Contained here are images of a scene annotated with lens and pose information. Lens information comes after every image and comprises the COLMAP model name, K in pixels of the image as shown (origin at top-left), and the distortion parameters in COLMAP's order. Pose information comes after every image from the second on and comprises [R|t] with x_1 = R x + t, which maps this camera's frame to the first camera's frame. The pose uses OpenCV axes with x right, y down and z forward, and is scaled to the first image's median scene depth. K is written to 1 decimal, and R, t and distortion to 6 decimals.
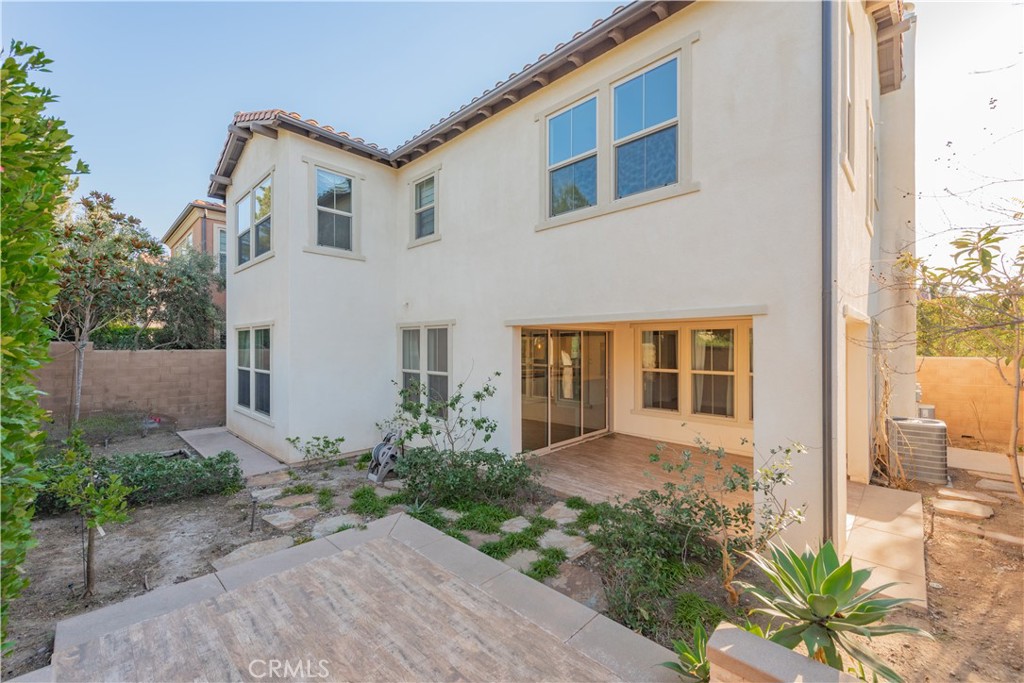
lens RADIAL K [[429.7, 0, 529.7], [0, 429.7, 340.5], [0, 0, 1]] dist [0.013130, -0.001674]
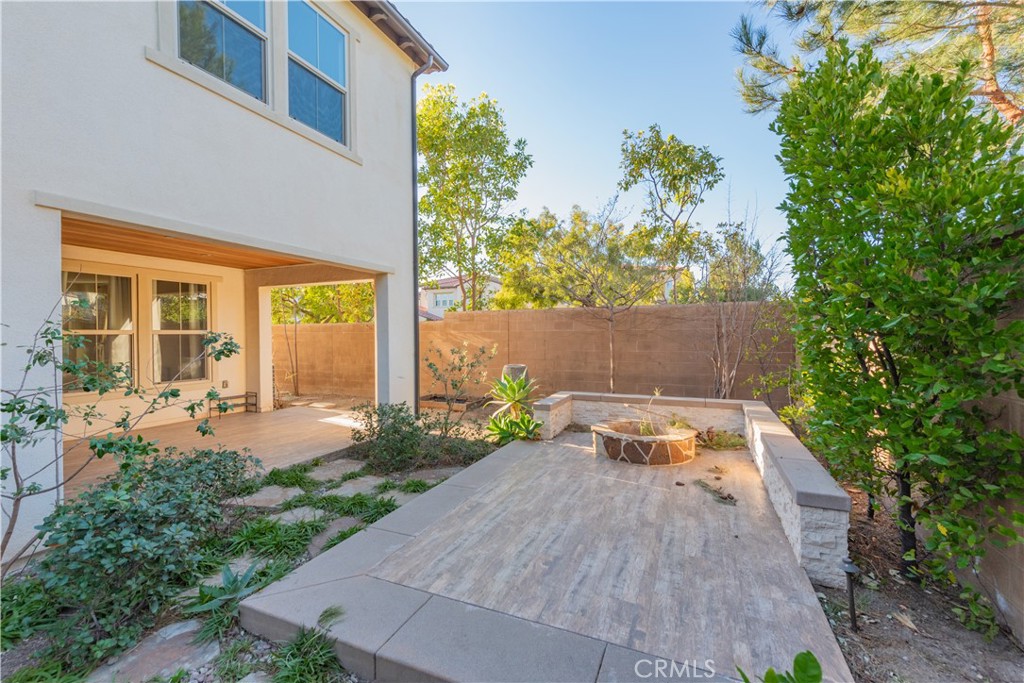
lens RADIAL K [[429.7, 0, 511.2], [0, 429.7, 334.4], [0, 0, 1]] dist [0.013130, -0.001674]
pose [[-0.342975, 0.003410, 0.939338, -0.871039], [0.005623, 0.999983, -0.001577, 0.138132], [-0.939328, 0.004741, -0.342988, 0.964439]]
